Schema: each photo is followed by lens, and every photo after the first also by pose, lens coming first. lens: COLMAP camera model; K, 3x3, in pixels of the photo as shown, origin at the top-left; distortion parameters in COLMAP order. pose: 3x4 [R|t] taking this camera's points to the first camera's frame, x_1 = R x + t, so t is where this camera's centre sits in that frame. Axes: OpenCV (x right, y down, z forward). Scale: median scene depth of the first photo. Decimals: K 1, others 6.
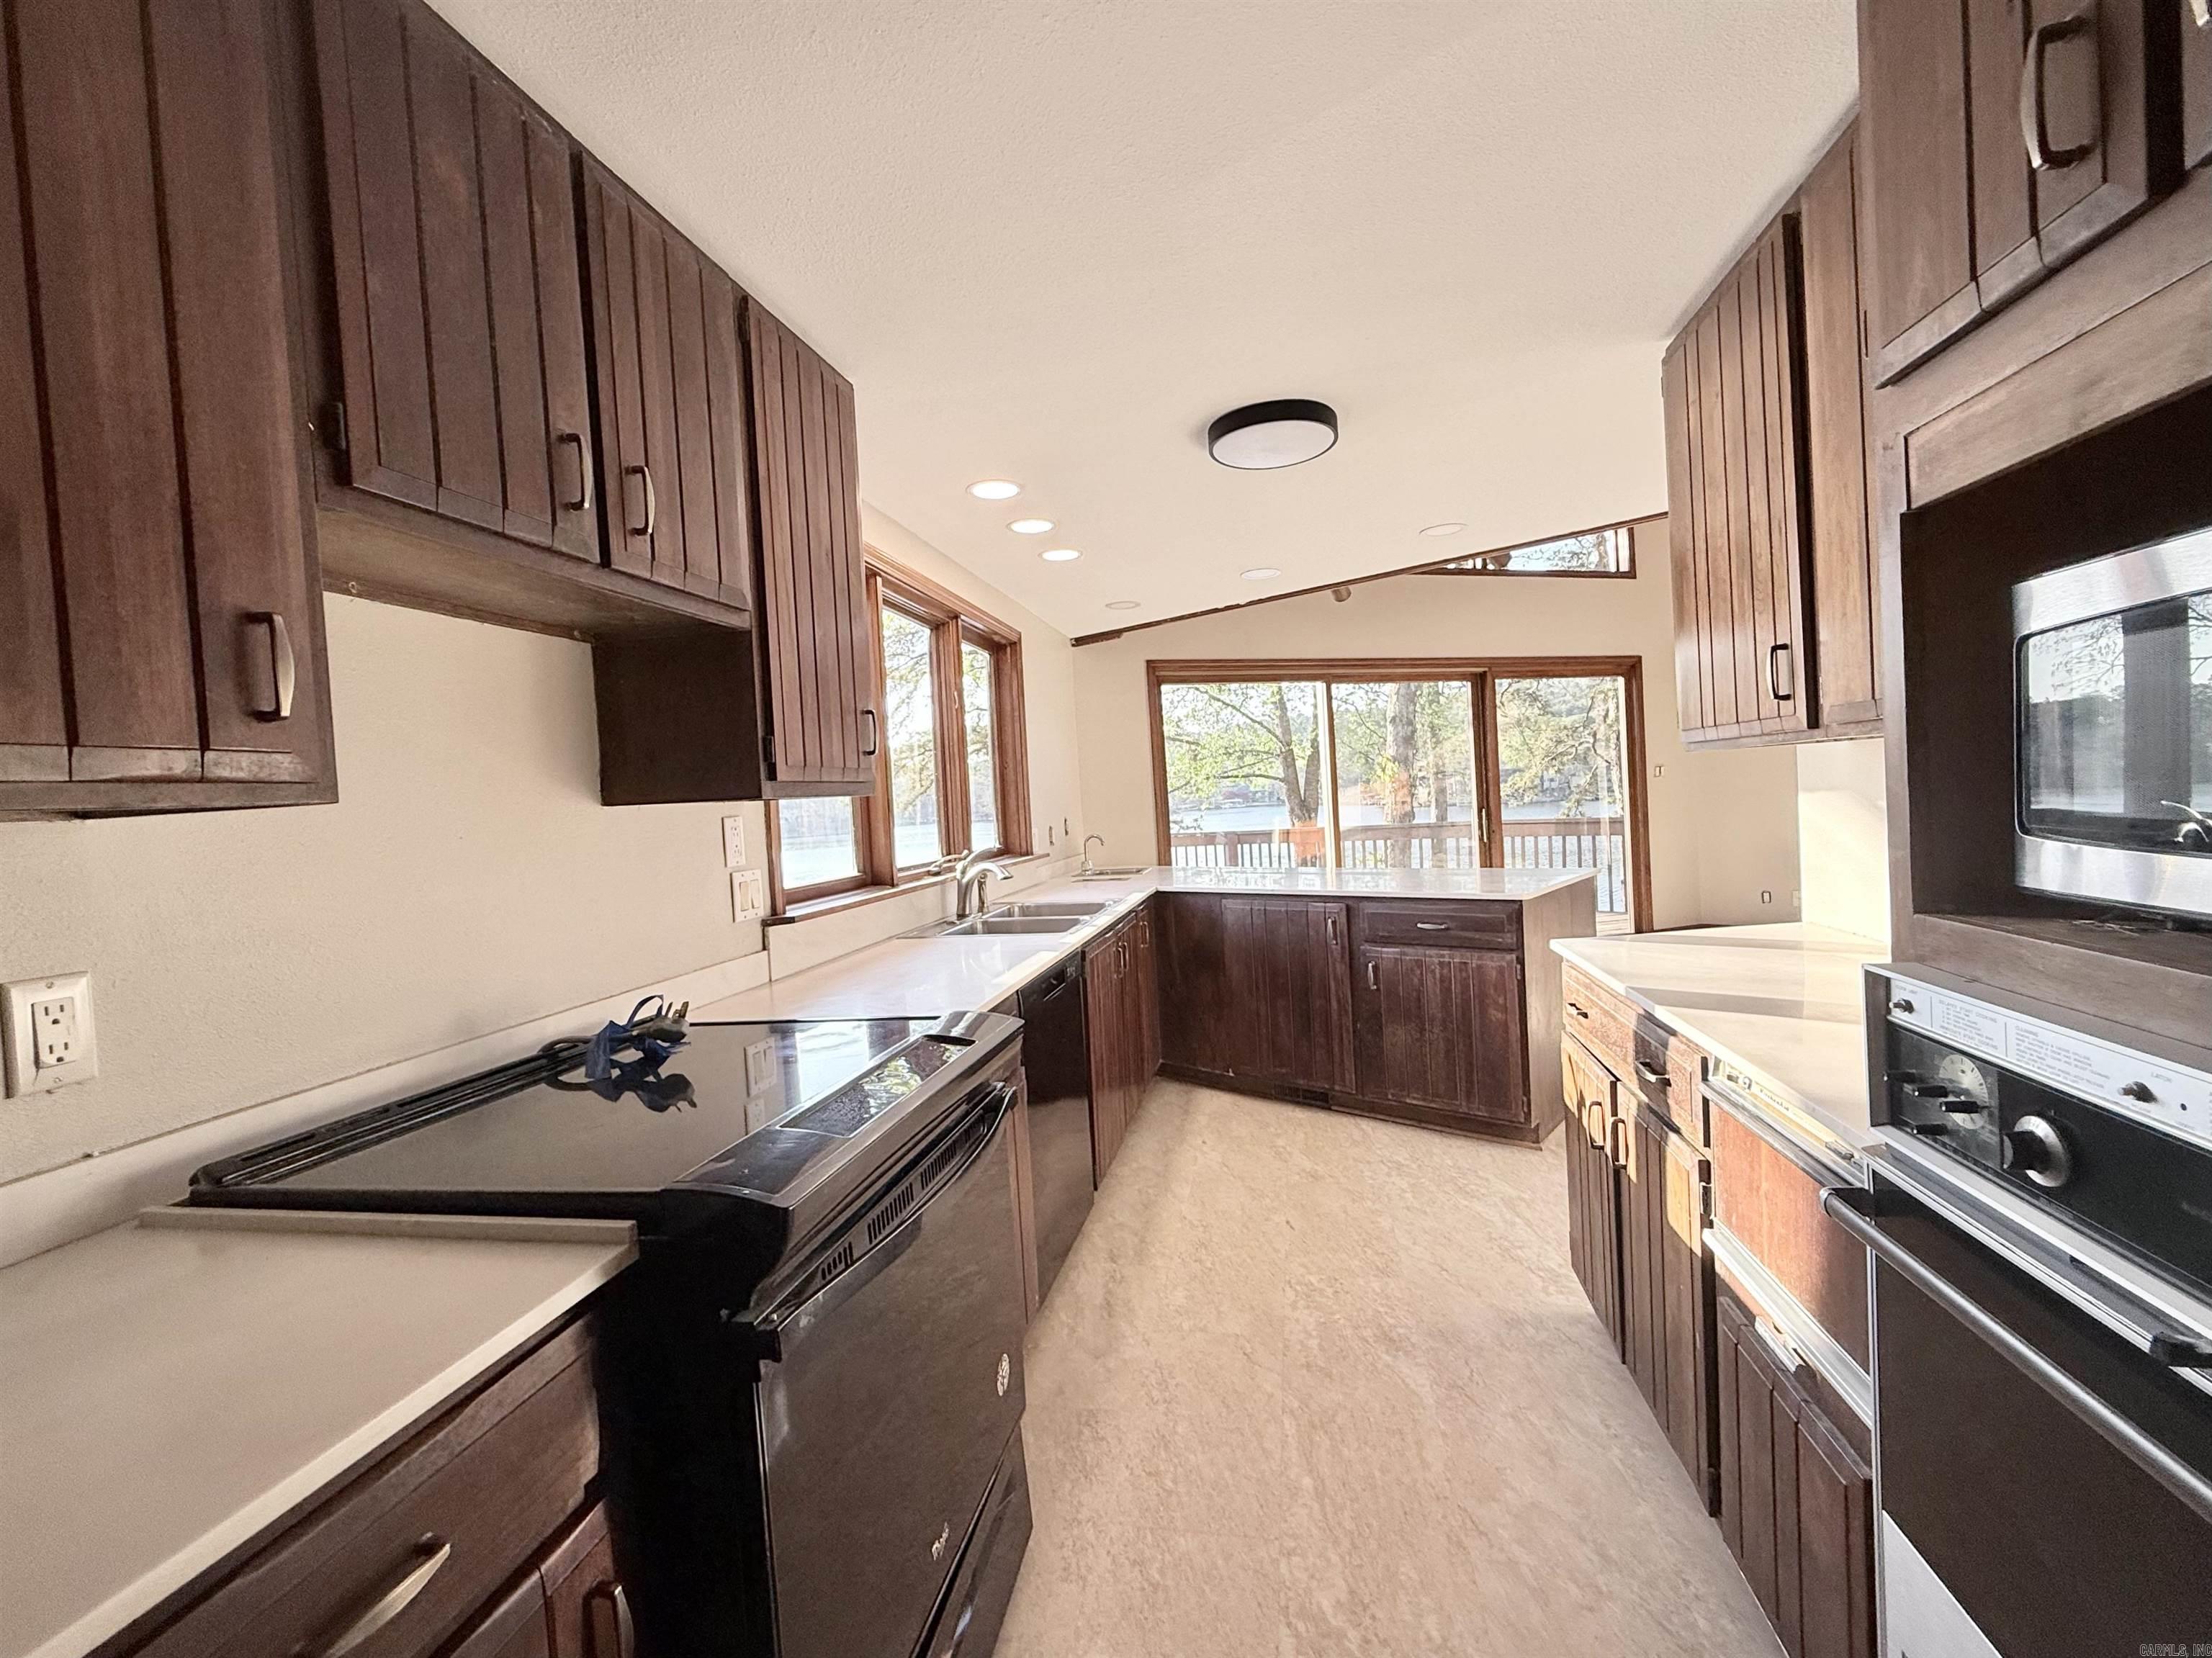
lens RADIAL K [[924.1, 0, 1103.4], [0, 924.1, 819.5], [0, 0, 1]] dist [0.002541, 0.000388]
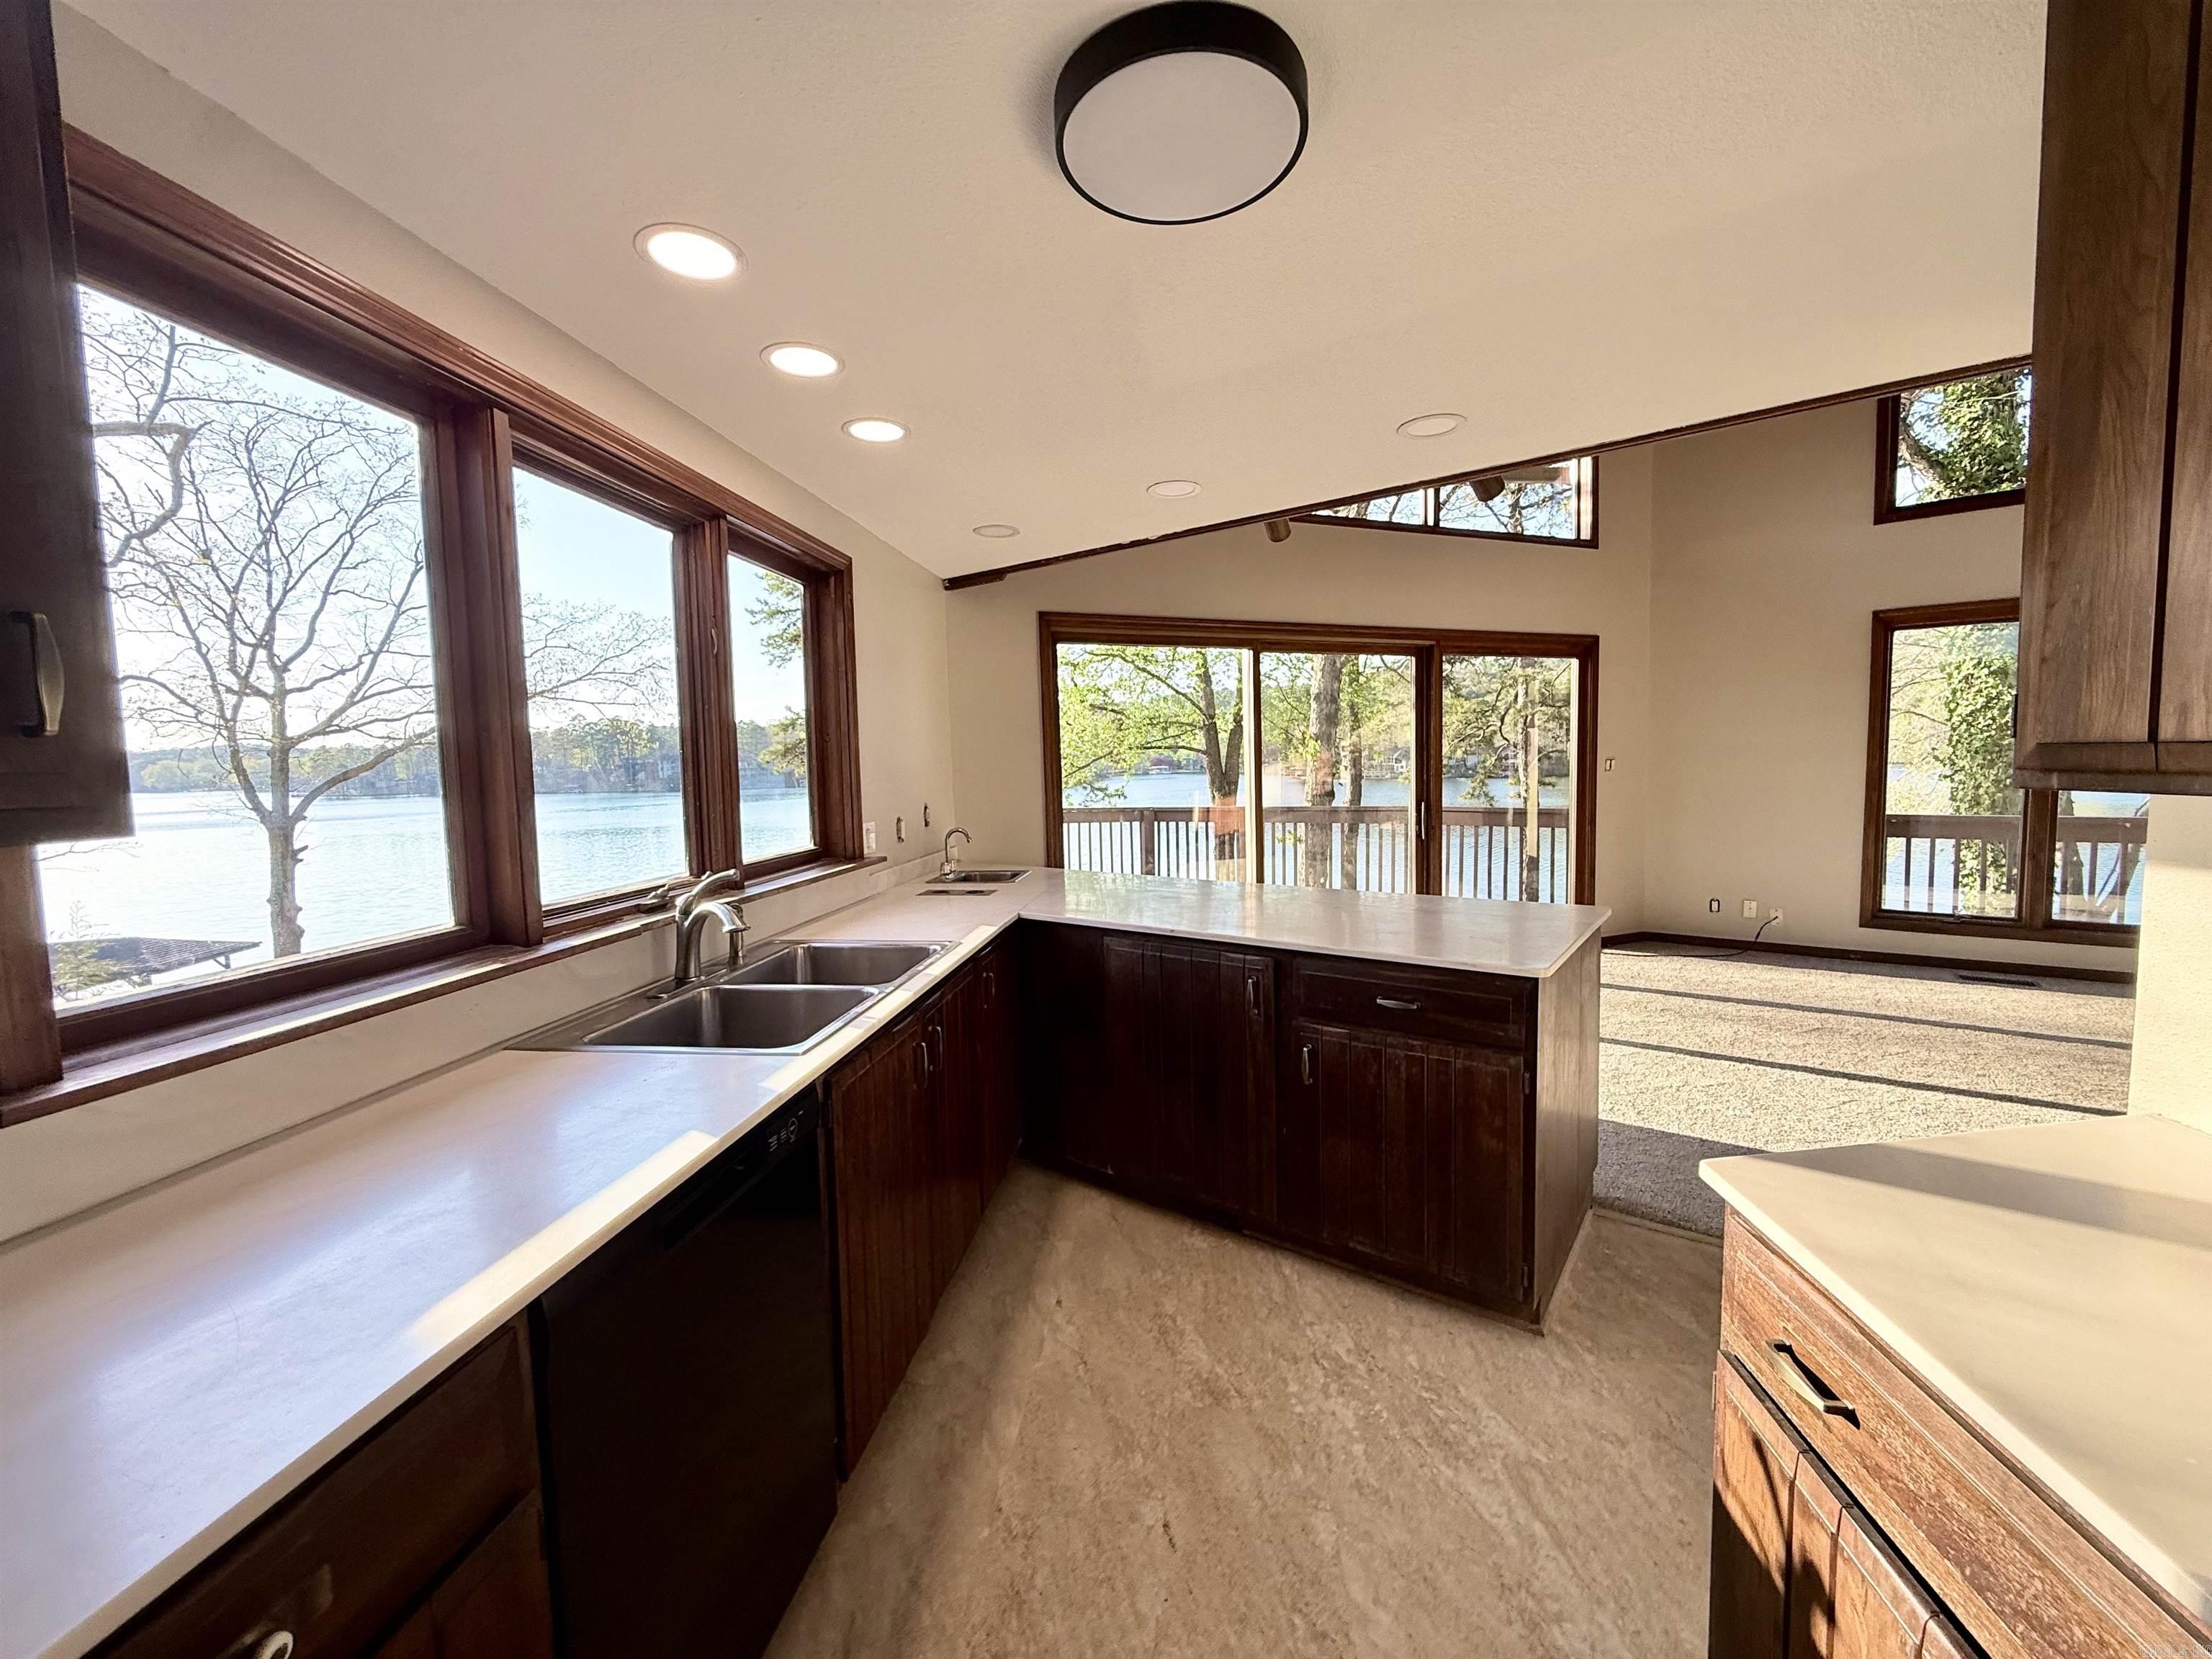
lens RADIAL K [[924.2, 0, 1099.4], [0, 924.2, 829.3], [0, 0, 1]] dist [0.002541, 0.000388]
pose [[0.996402, 0.026643, 0.080457, 0.050699], [-0.030272, 0.998562, 0.044236, -0.023151], [-0.079163, -0.046513, 0.995776, 0.224742]]
